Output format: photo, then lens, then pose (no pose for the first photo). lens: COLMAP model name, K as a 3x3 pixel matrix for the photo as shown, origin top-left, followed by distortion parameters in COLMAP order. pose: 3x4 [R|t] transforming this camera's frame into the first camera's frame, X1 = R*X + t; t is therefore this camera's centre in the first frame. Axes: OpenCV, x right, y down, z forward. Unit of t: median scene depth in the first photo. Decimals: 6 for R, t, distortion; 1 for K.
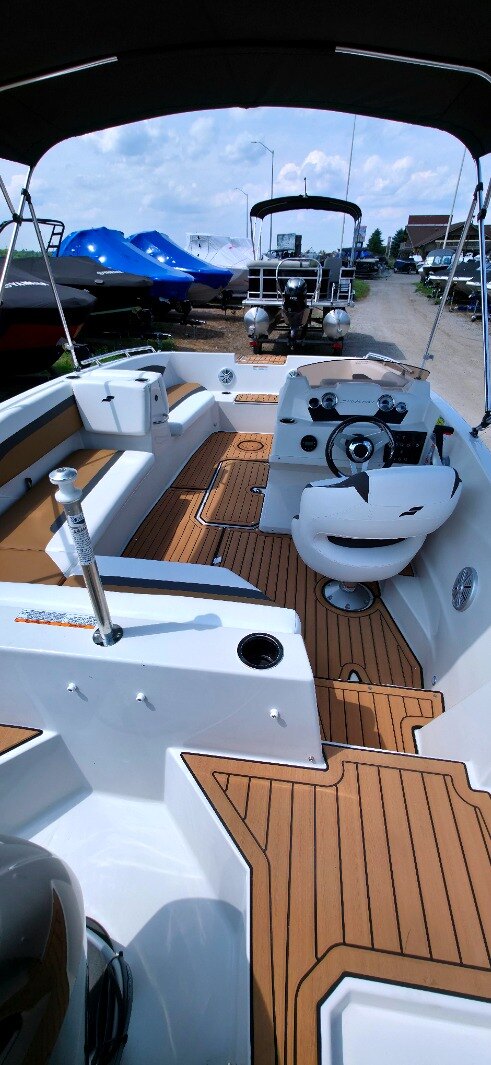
lens RADIAL K [[402.0, 0, 245.5], [0, 402.0, 532.5], [0, 0, 1]] dist [0.000085, -0.000001]
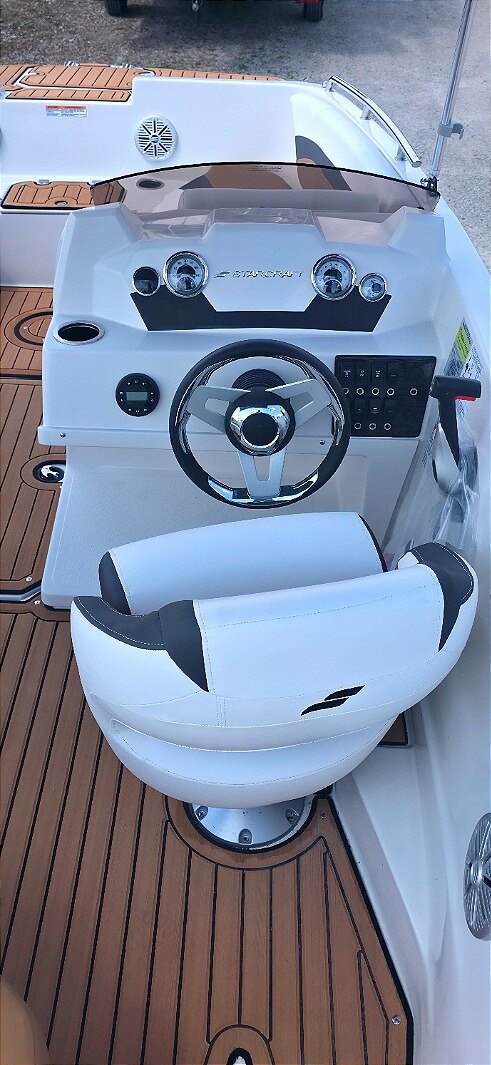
lens RADIAL K [[922.2, 0, 245.5], [0, 922.2, 532.5], [0, 0, 1]] dist [0.032726, -0.001473]
pose [[0.991614, -0.068583, 0.109537, 0.154603], [0.056792, 0.992597, 0.107355, -0.180761], [-0.116089, -0.100234, 0.988168, 0.120491]]
